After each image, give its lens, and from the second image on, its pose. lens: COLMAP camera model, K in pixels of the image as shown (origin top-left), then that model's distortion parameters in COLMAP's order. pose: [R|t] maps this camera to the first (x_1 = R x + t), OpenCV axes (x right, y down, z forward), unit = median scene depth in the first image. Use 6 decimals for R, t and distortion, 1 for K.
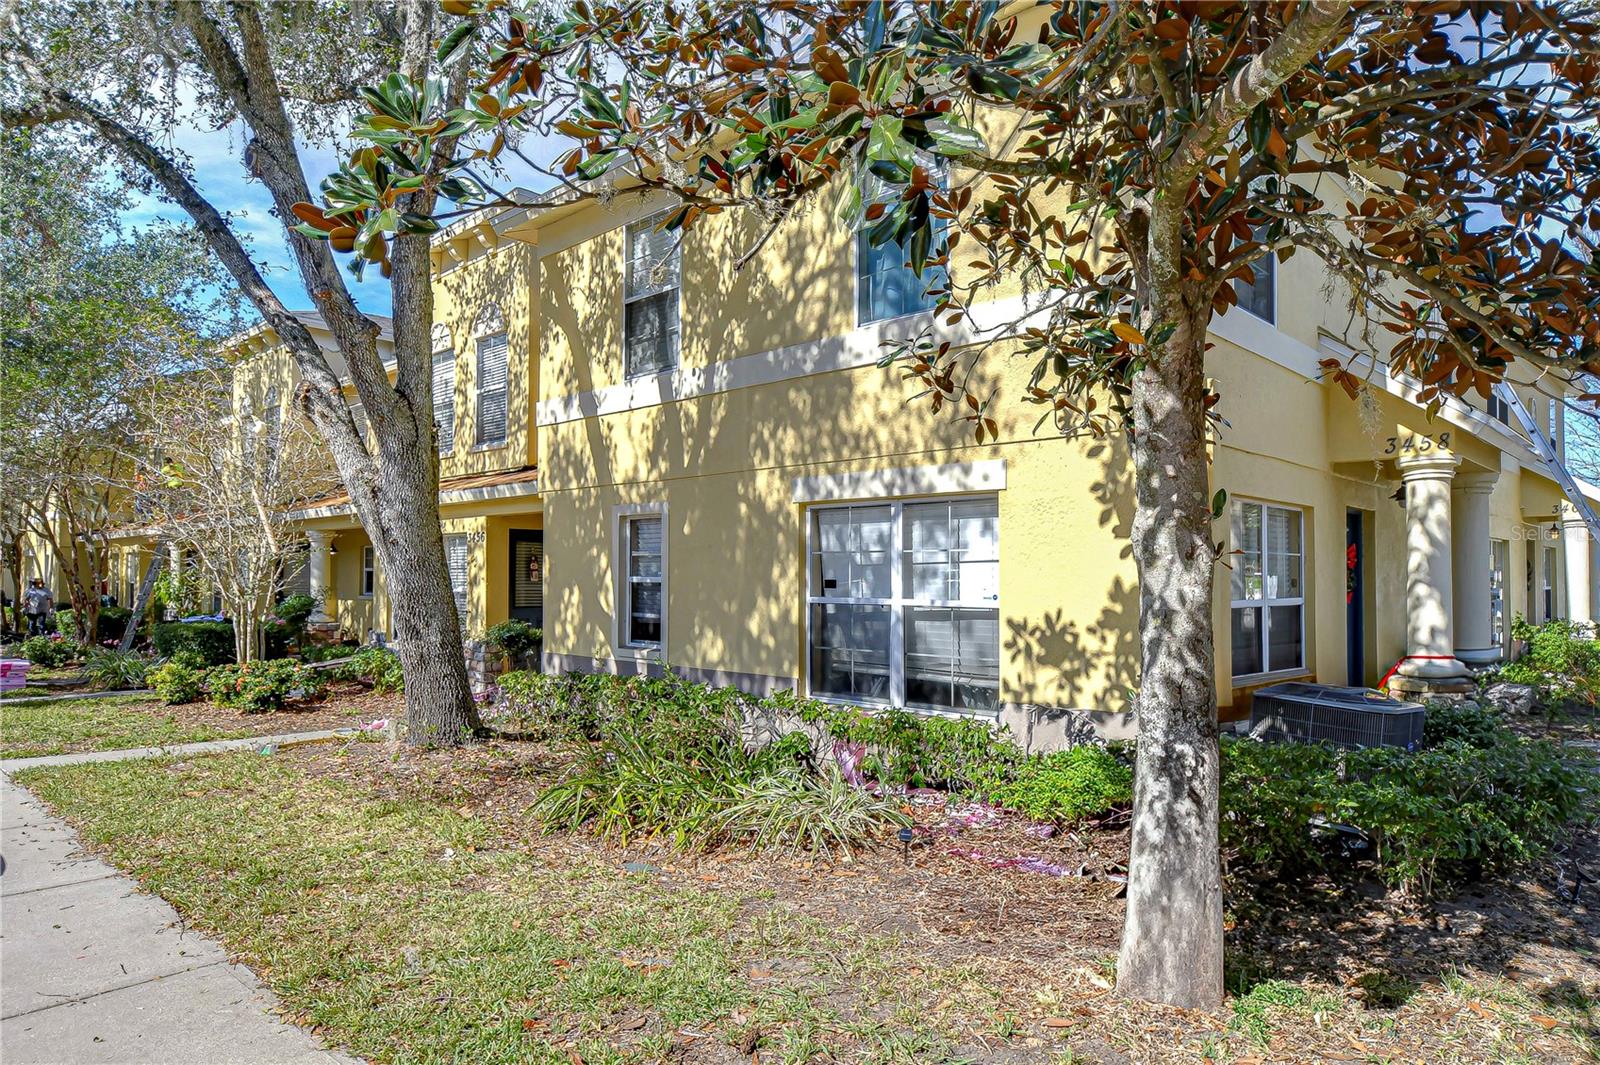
lens RADIAL K [[955.5, 0, 800.0], [0, 955.5, 532.5], [0, 0, 1]] dist [0.003395, 0.000167]
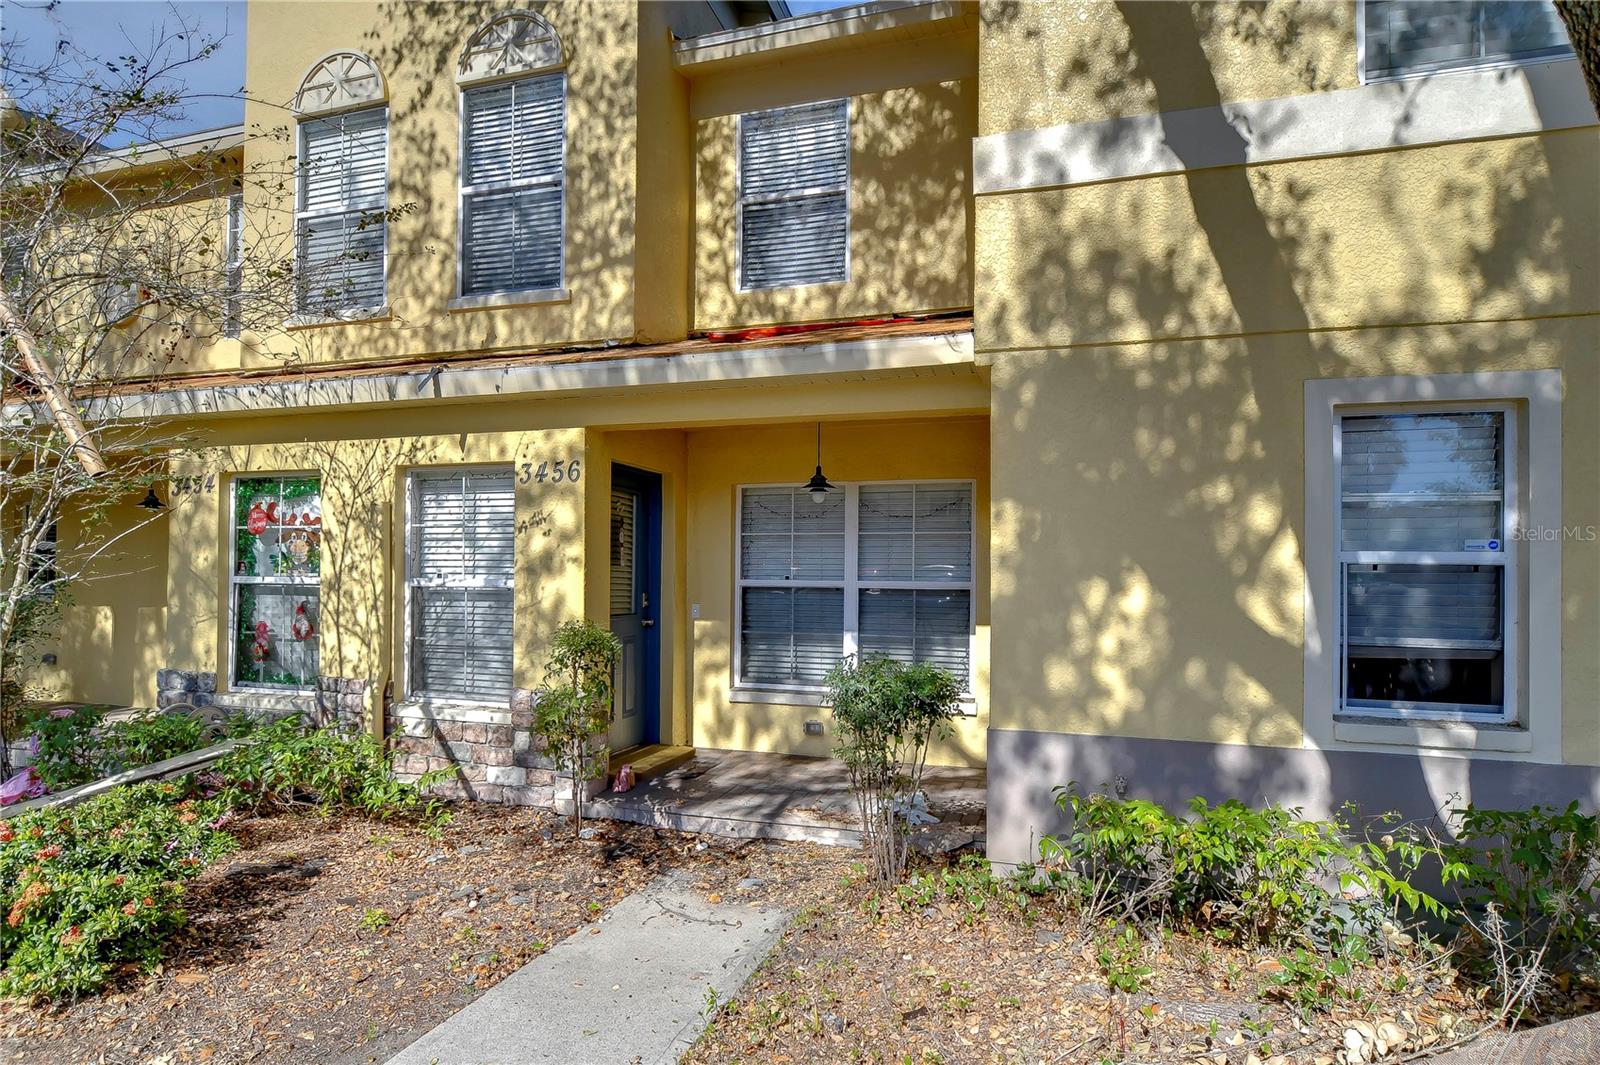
lens RADIAL K [[885.0, 0, 799.4], [0, 885.0, 548.6], [0, 0, 1]] dist [0.001863, -0.000299]
pose [[0.900004, 0.020323, 0.435408, -0.527996], [-0.027320, 0.999579, 0.009816, 0.044353], [-0.435025, -0.020730, 0.900180, 0.700406]]
